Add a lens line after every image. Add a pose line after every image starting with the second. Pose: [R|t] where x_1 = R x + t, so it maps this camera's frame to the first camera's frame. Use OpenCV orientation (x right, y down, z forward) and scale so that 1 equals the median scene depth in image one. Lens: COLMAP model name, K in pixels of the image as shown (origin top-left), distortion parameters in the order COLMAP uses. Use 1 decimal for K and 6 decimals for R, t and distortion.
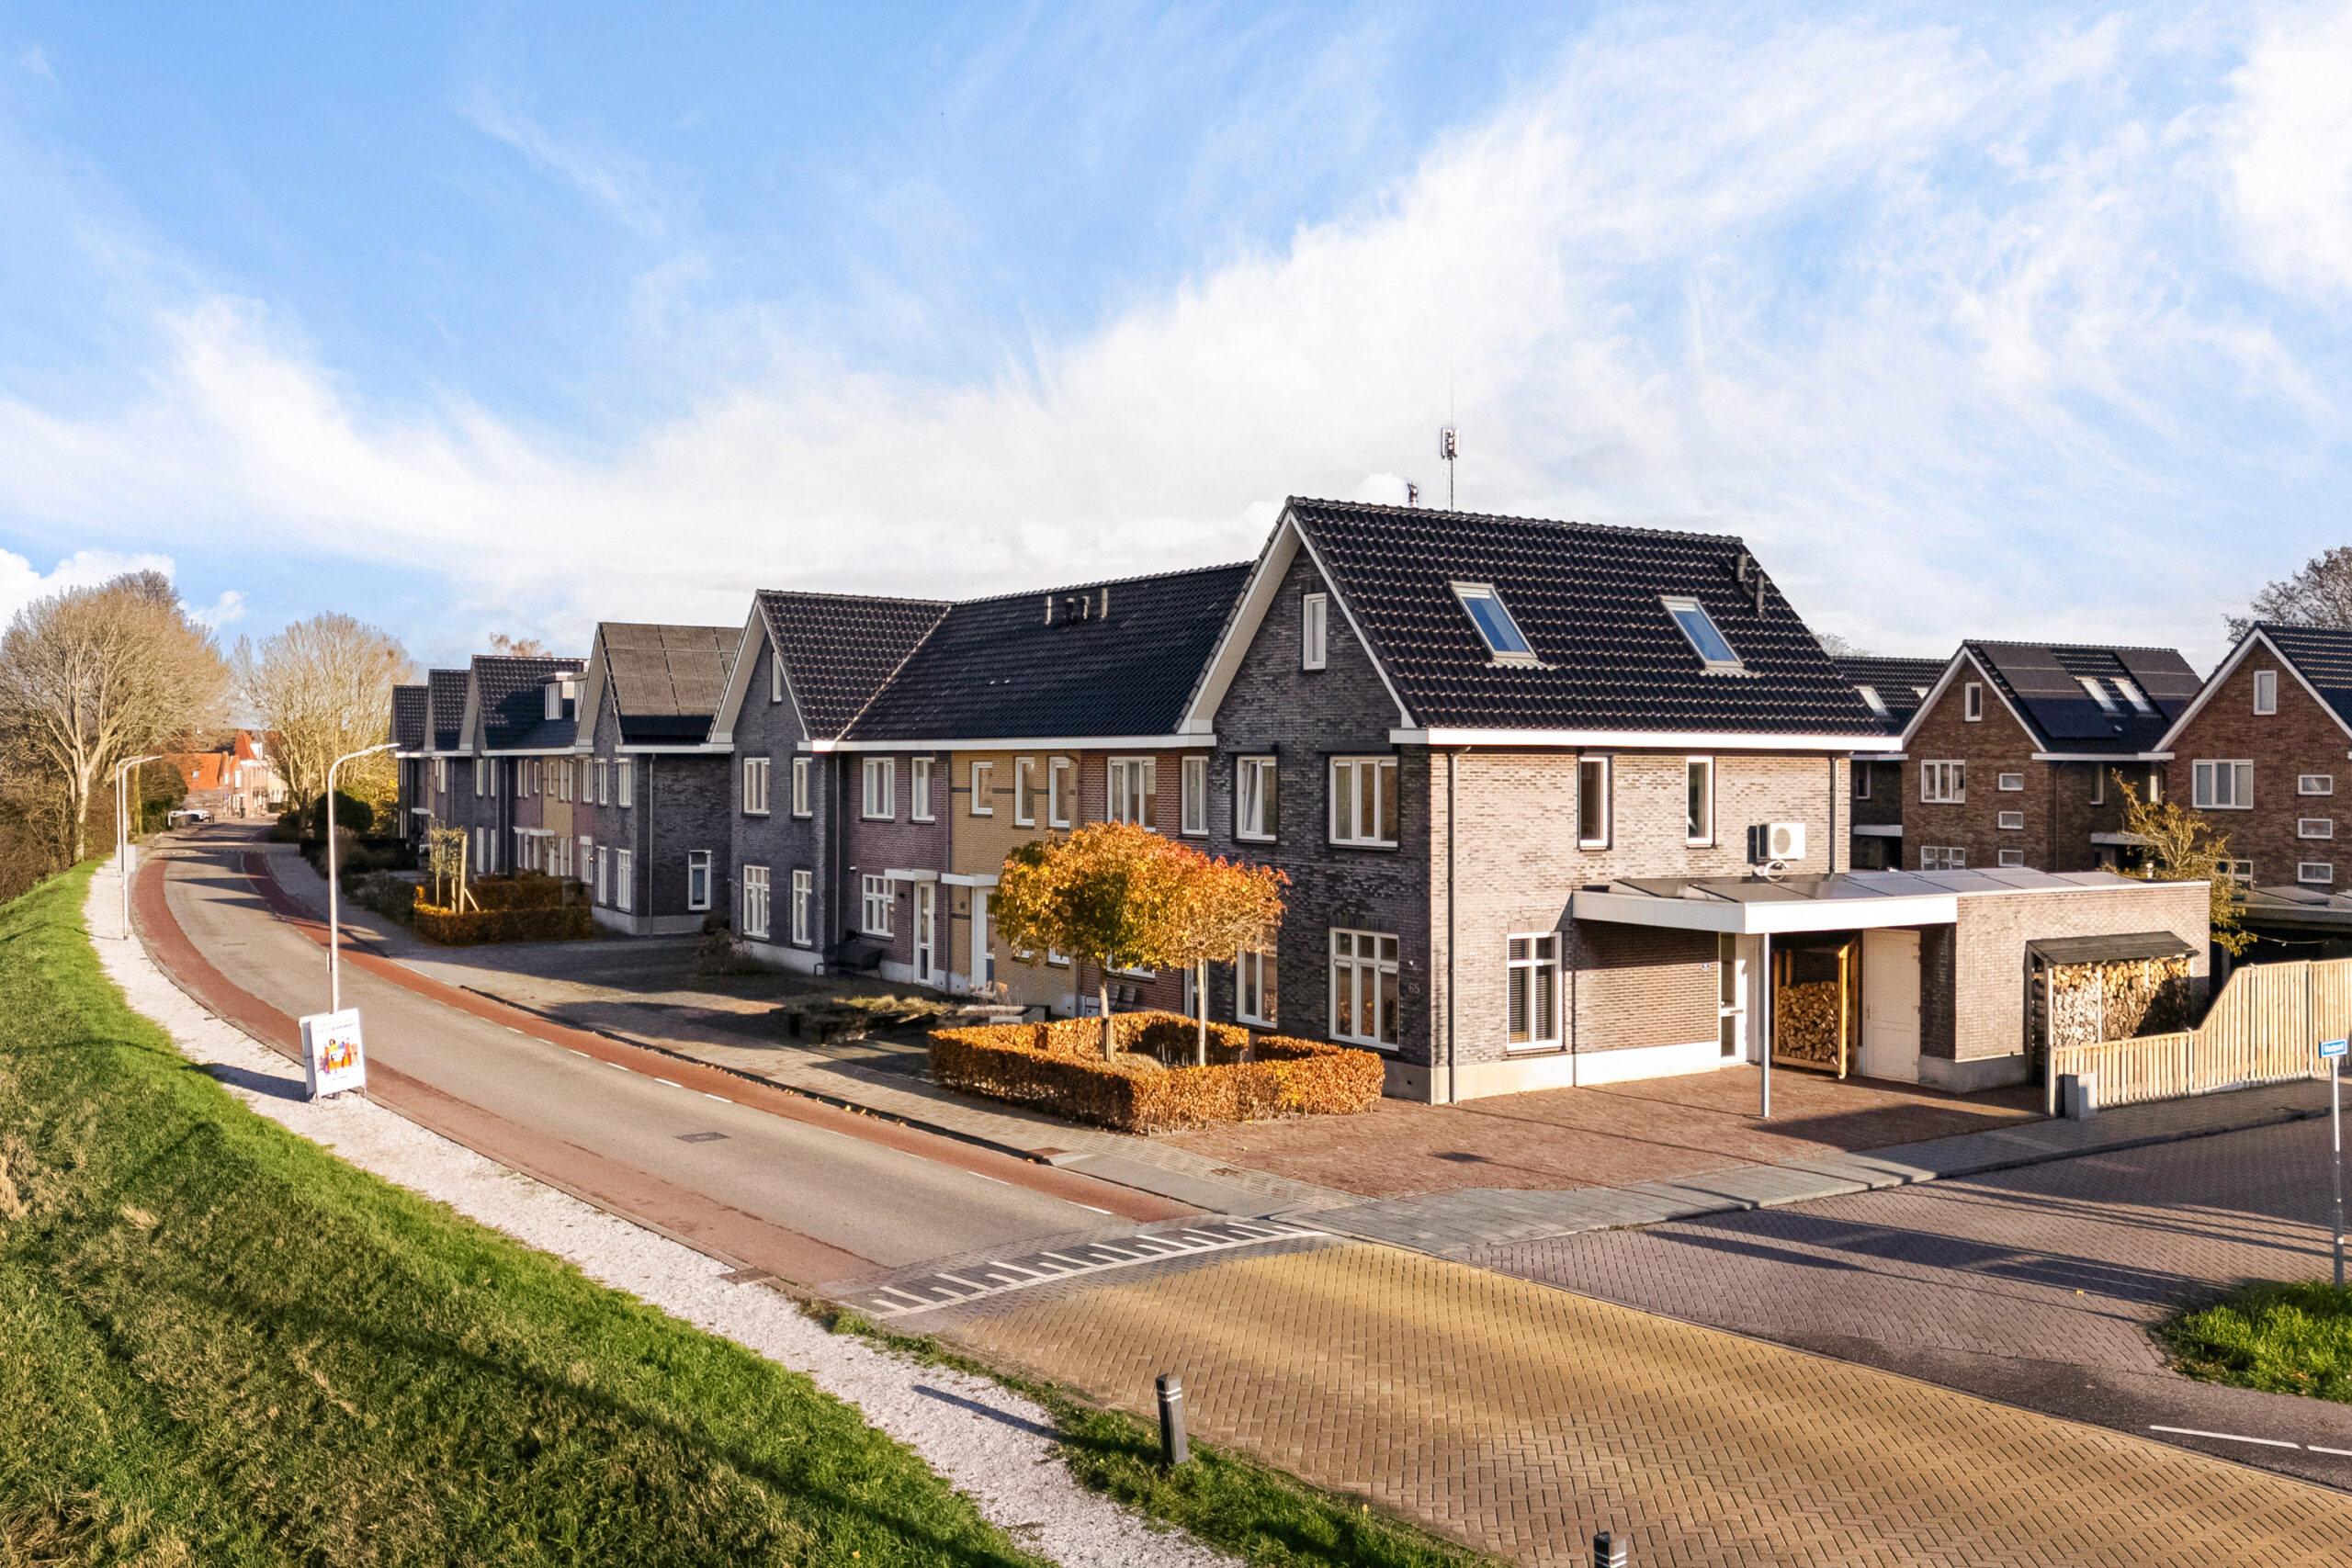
lens RADIAL K [[1954.0, 0, 1228.0], [0, 1954.0, 741.4], [0, 0, 1]] dist [0.090806, -0.069754]
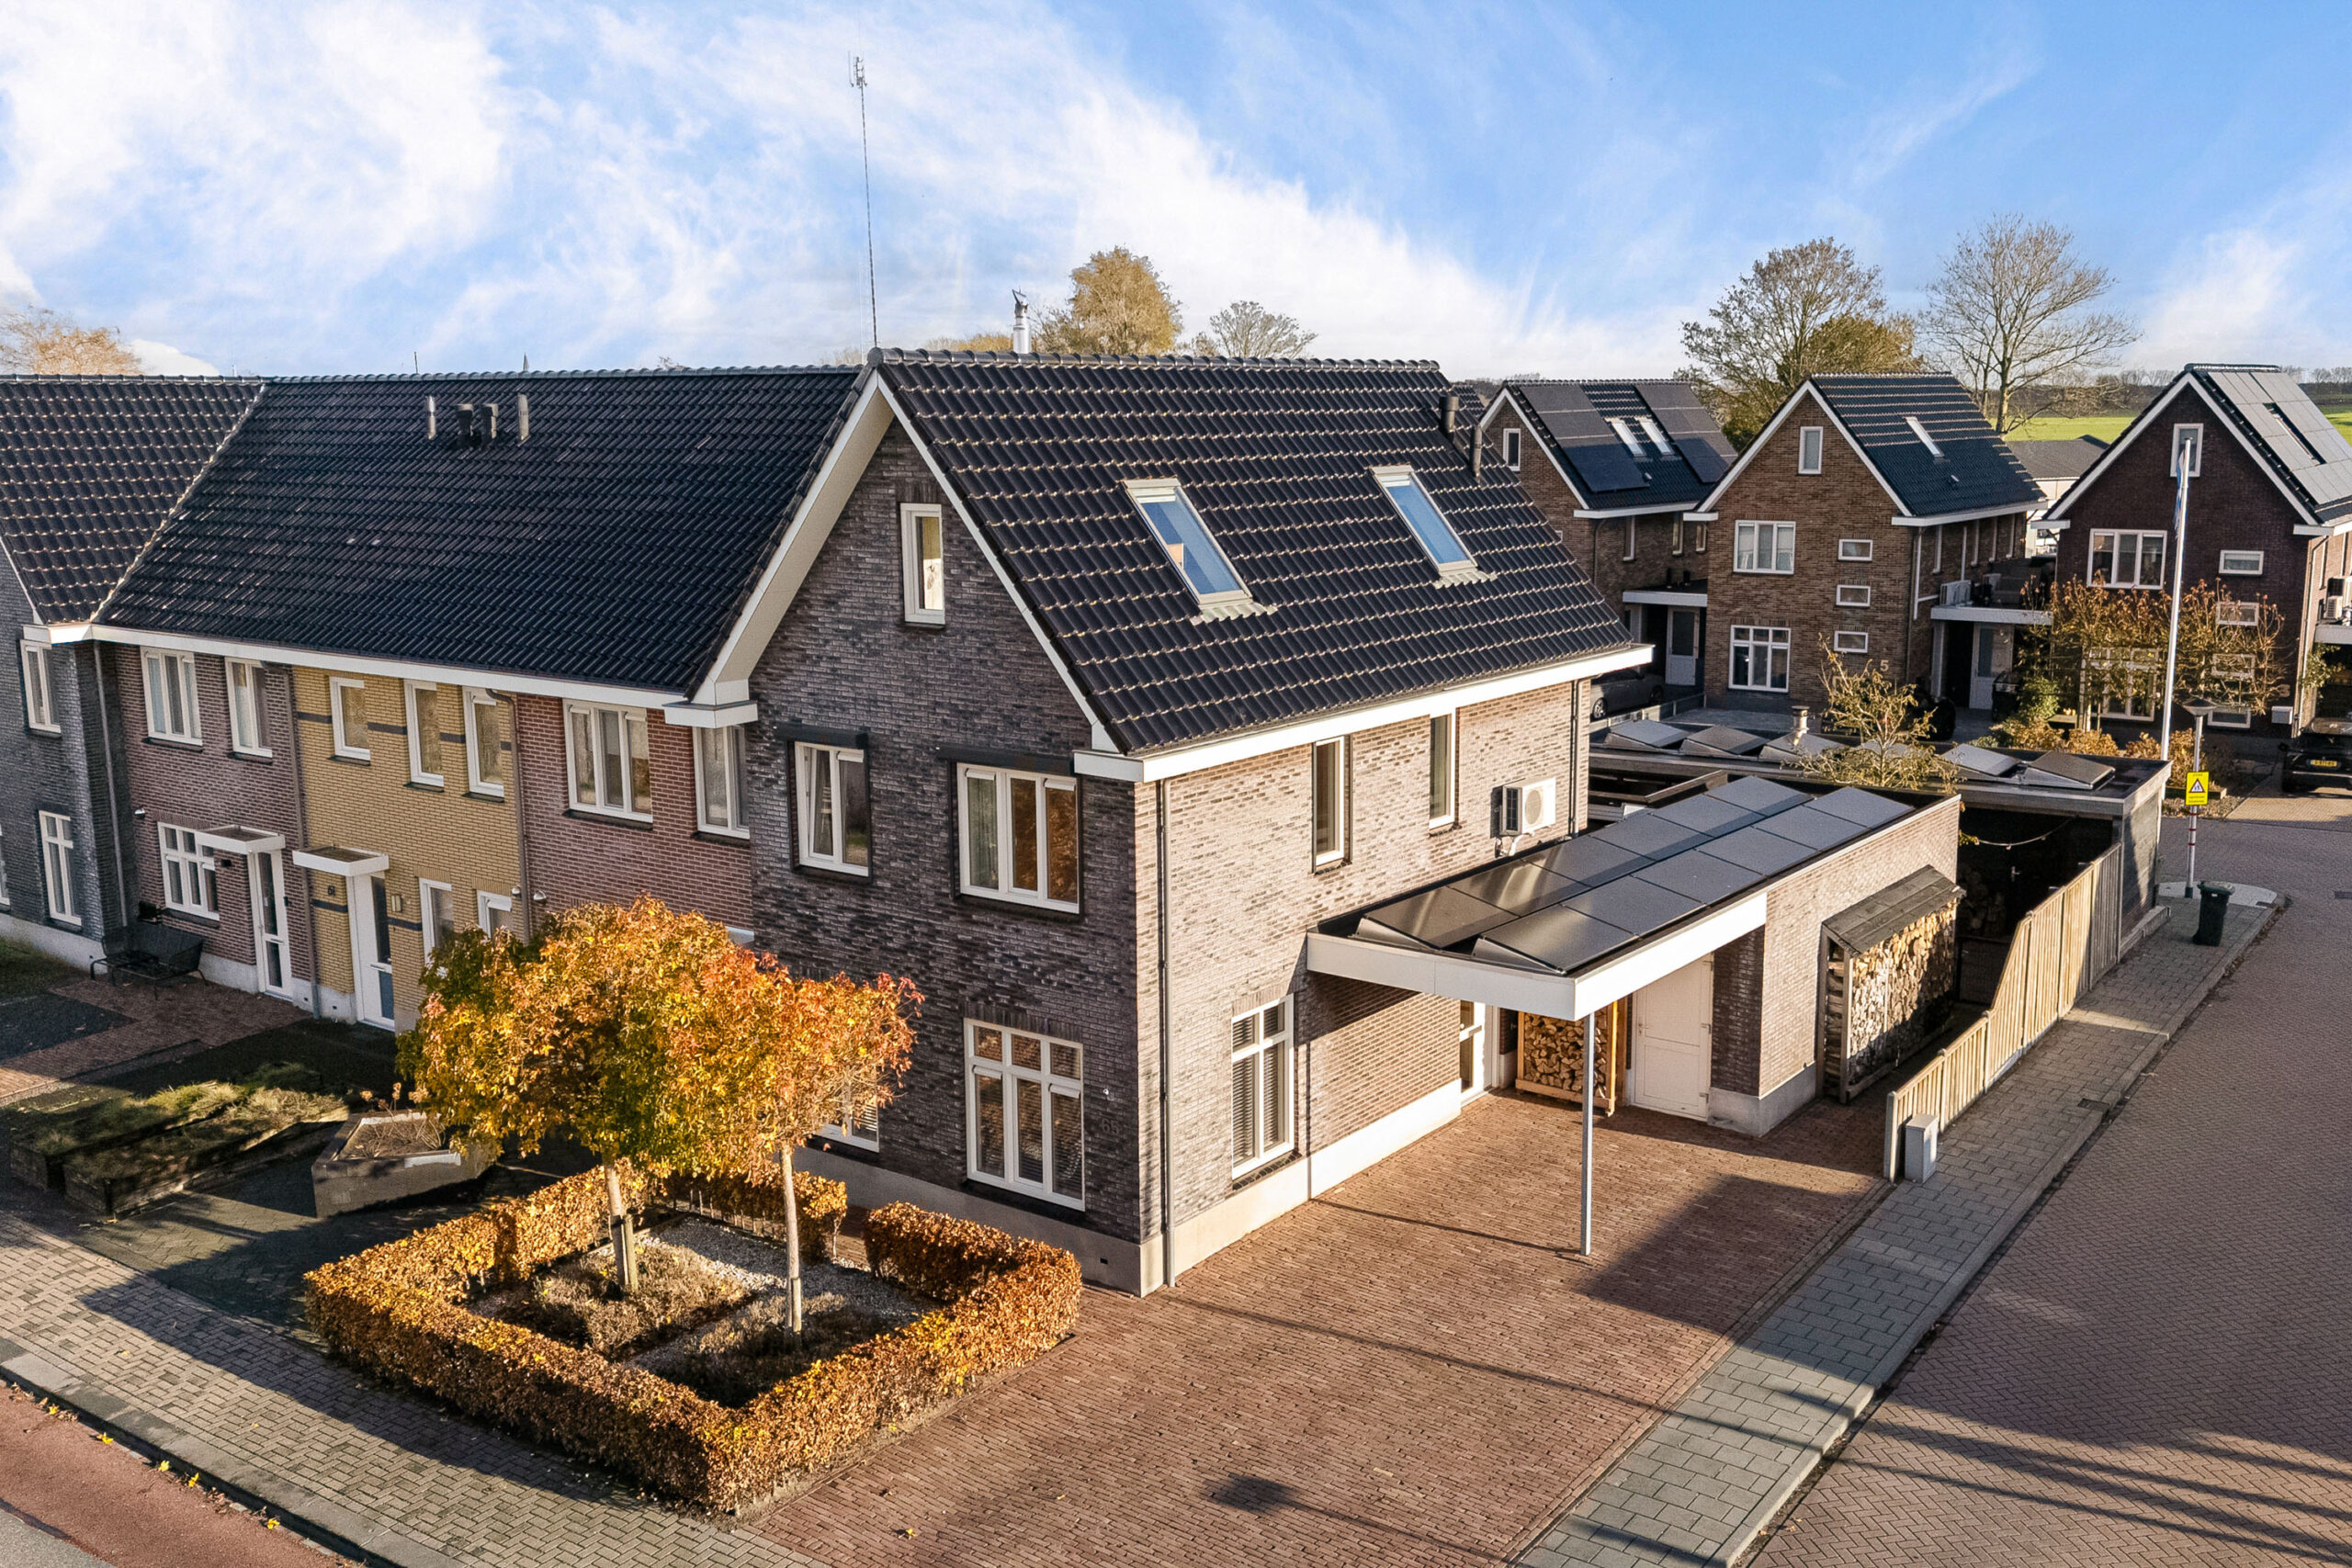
lens RADIAL K [[1892.3, 0, 1217.0], [0, 1892.3, 717.5], [0, 0, 1]] dist [0.131596, -0.169083]
pose [[0.951369, -0.054429, 0.303206, -0.054920], [-0.003803, 0.982117, 0.188233, -0.122616], [-0.308030, -0.180232, 0.934149, 0.371068]]
